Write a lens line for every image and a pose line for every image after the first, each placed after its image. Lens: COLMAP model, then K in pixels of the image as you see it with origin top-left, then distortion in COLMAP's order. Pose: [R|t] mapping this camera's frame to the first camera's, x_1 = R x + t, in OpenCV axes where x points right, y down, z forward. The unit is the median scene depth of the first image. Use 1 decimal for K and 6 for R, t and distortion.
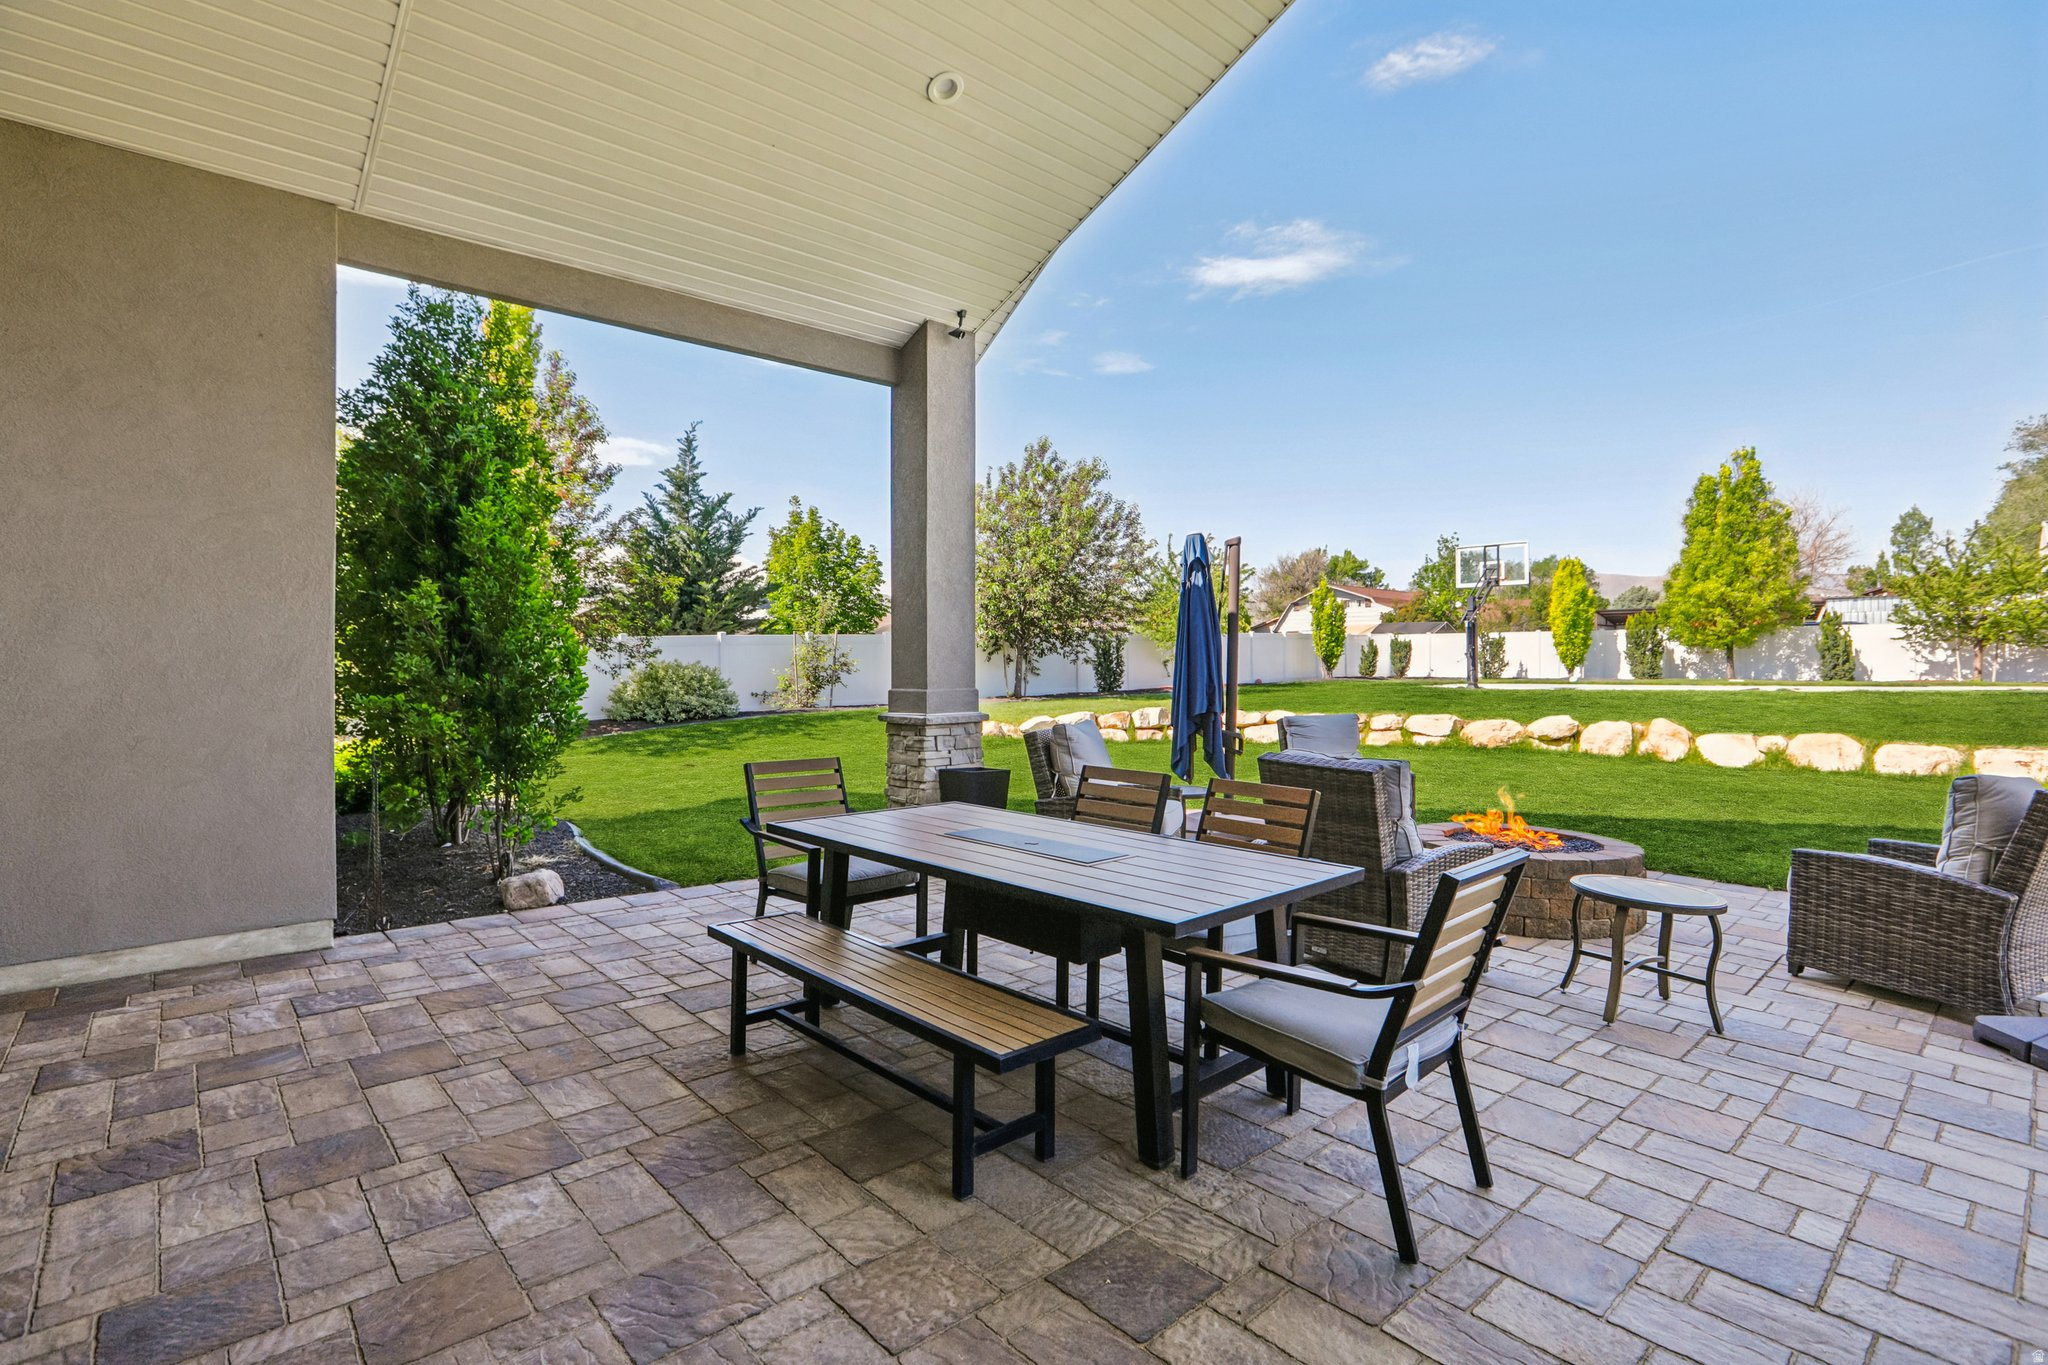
lens RADIAL K [[968.7, 0, 1024.0], [0, 968.7, 682.5], [0, 0, 1]] dist [-0.000898, 0.000360]
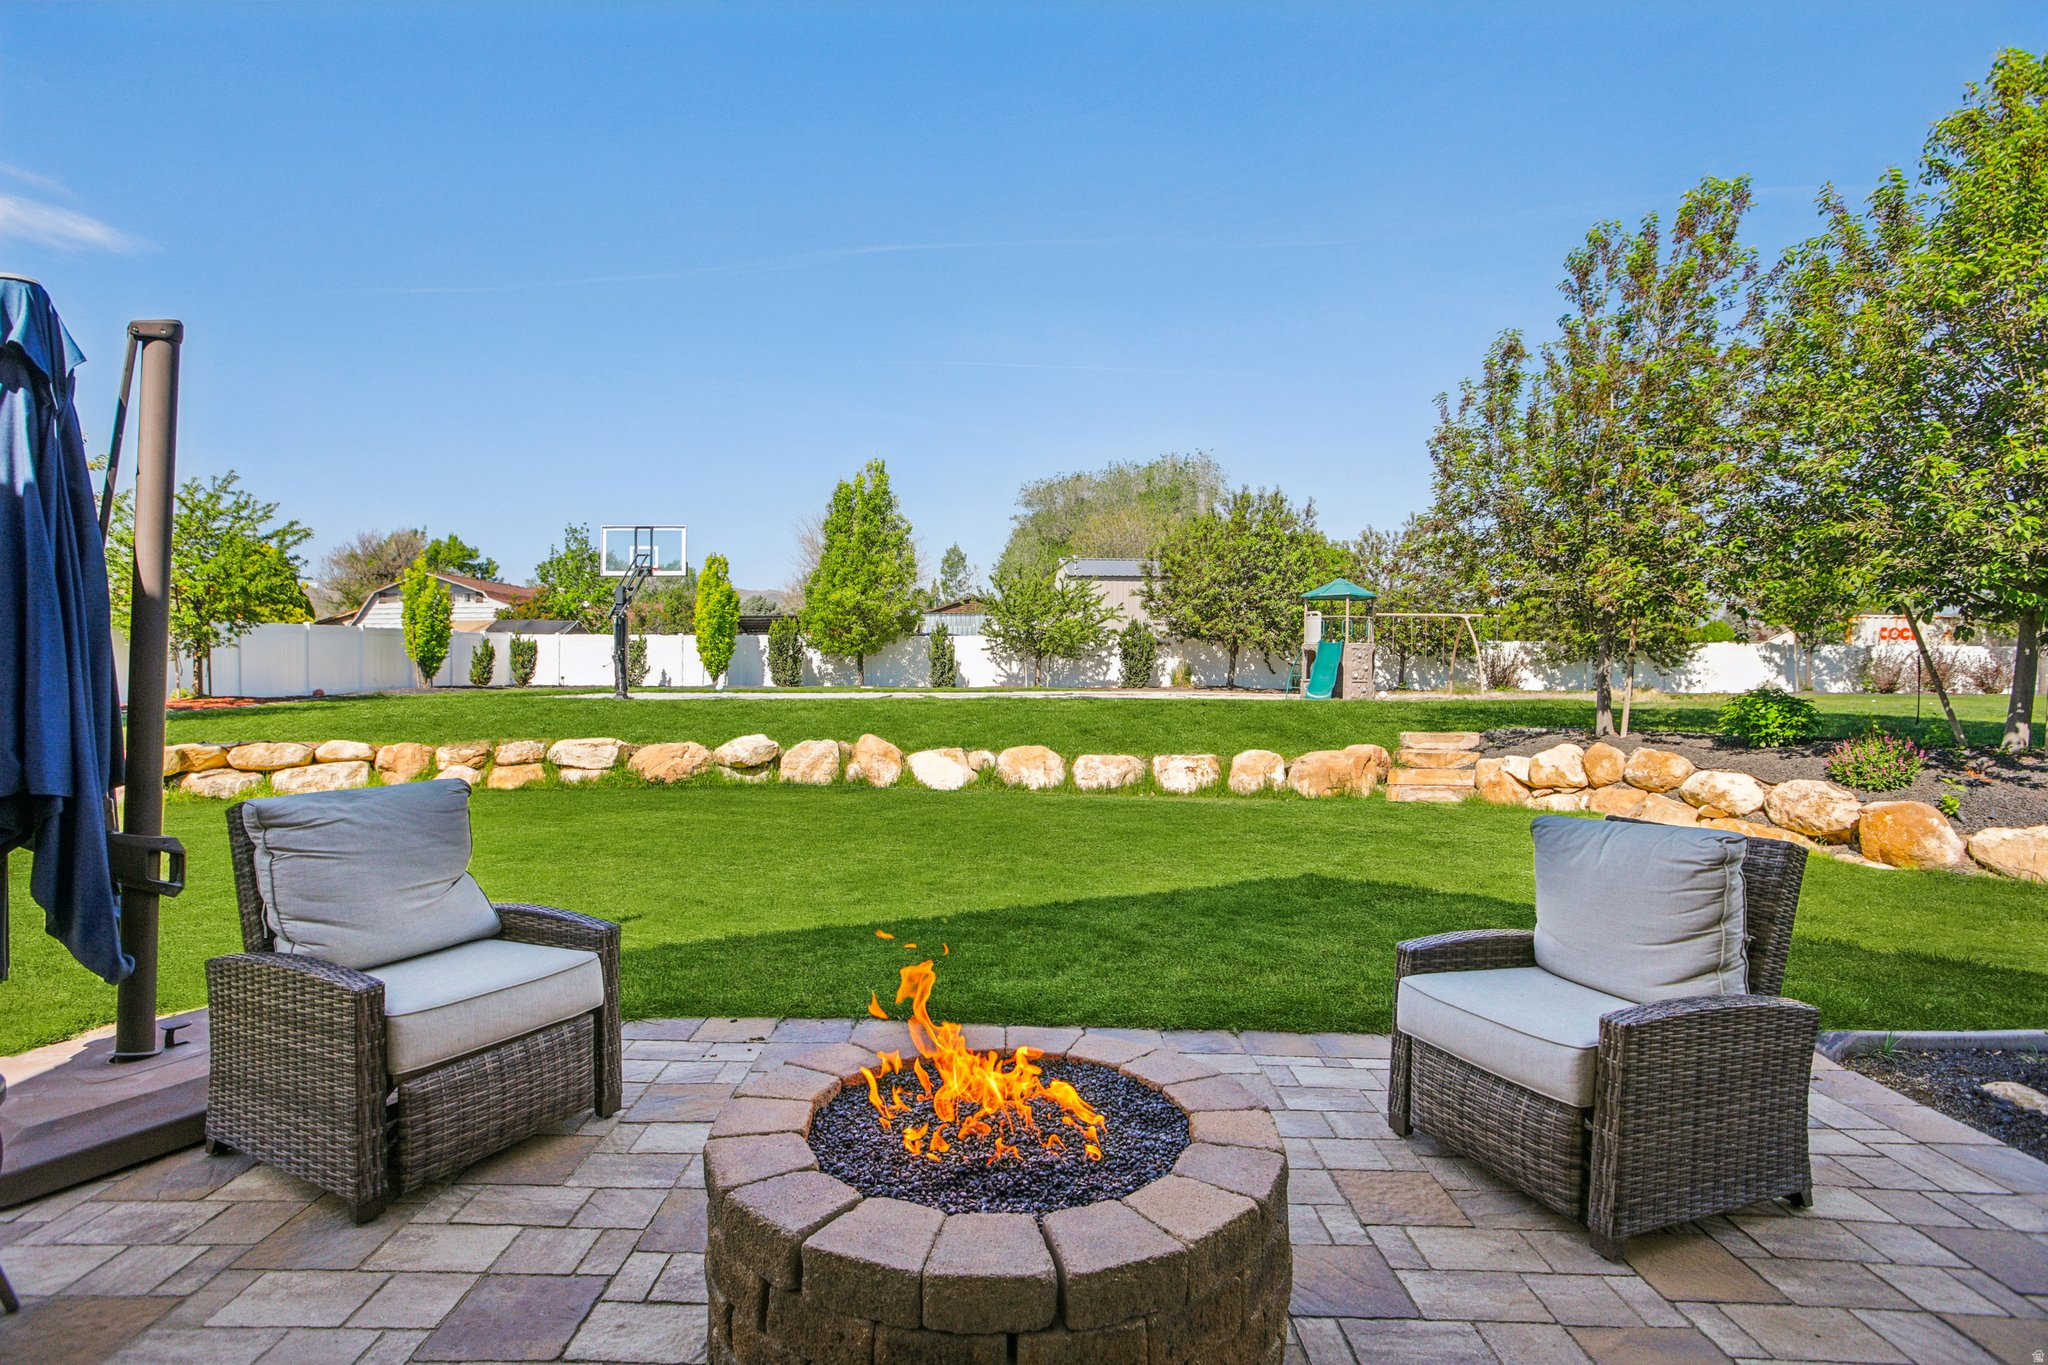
lens RADIAL K [[1026.5, 0, 1027.9], [0, 1026.5, 660.3], [0, 0, 1]] dist [-0.015253, 0.000451]
pose [[0.669987, 0.013481, 0.742250, 0.045830], [0.008848, 0.999619, -0.026142, -0.001093], [-0.742320, 0.024082, 0.669613, 0.146852]]
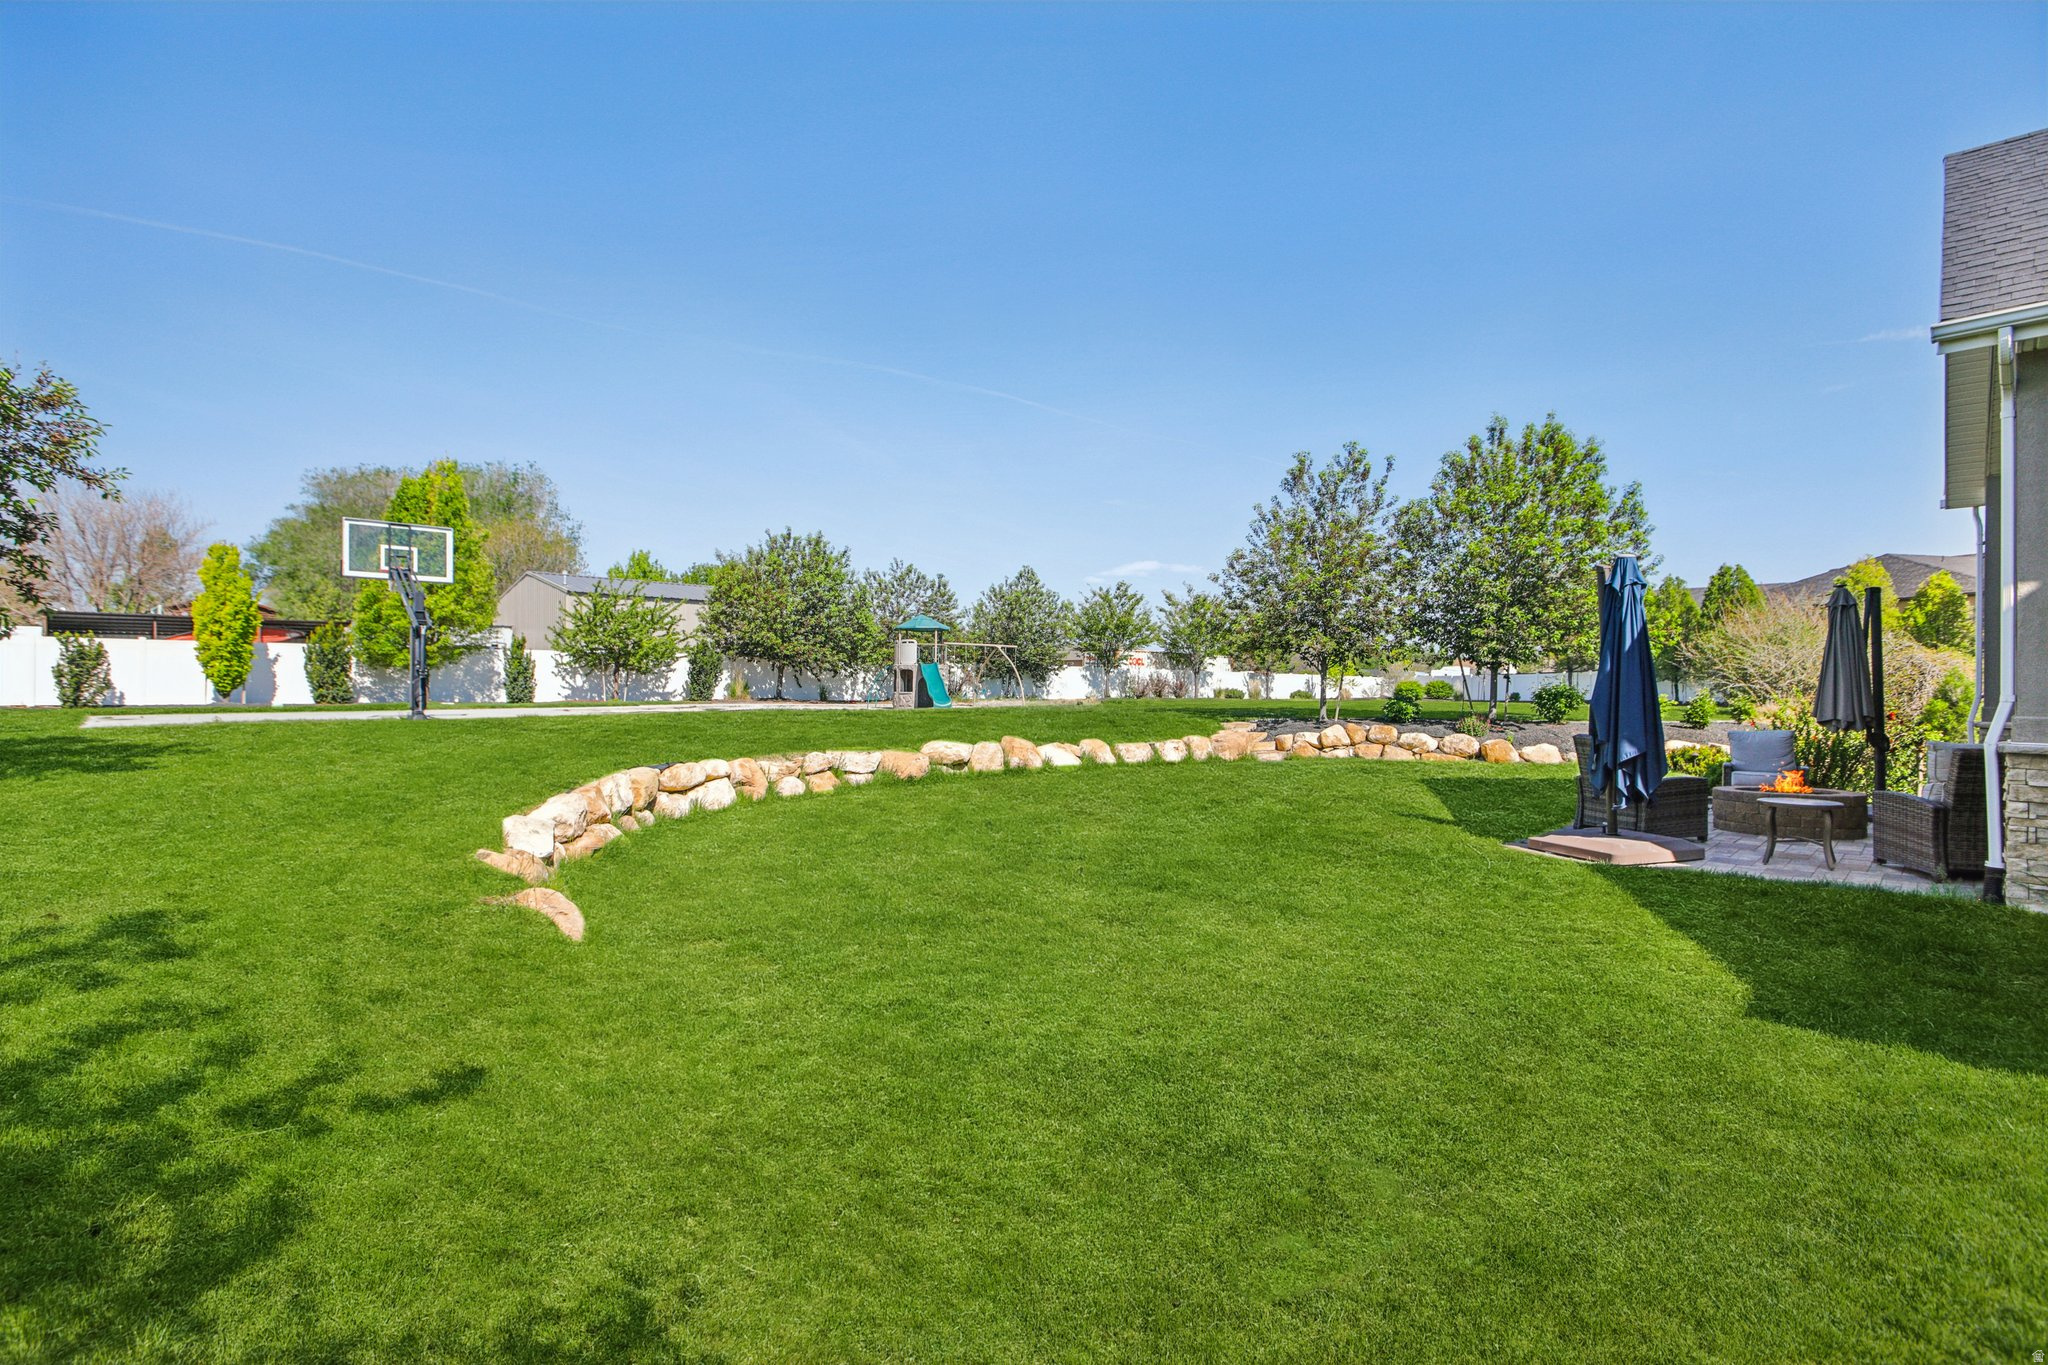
lens RADIAL K [[960.8, 0, 1029.2], [0, 960.8, 671.2], [0, 0, 1]] dist [0.000920, 0.000832]
pose [[-0.030066, 0.015987, 0.999420, -0.232507], [0.016378, 0.999746, -0.015500, -0.010142], [-0.999414, 0.015902, -0.030320, 0.480685]]
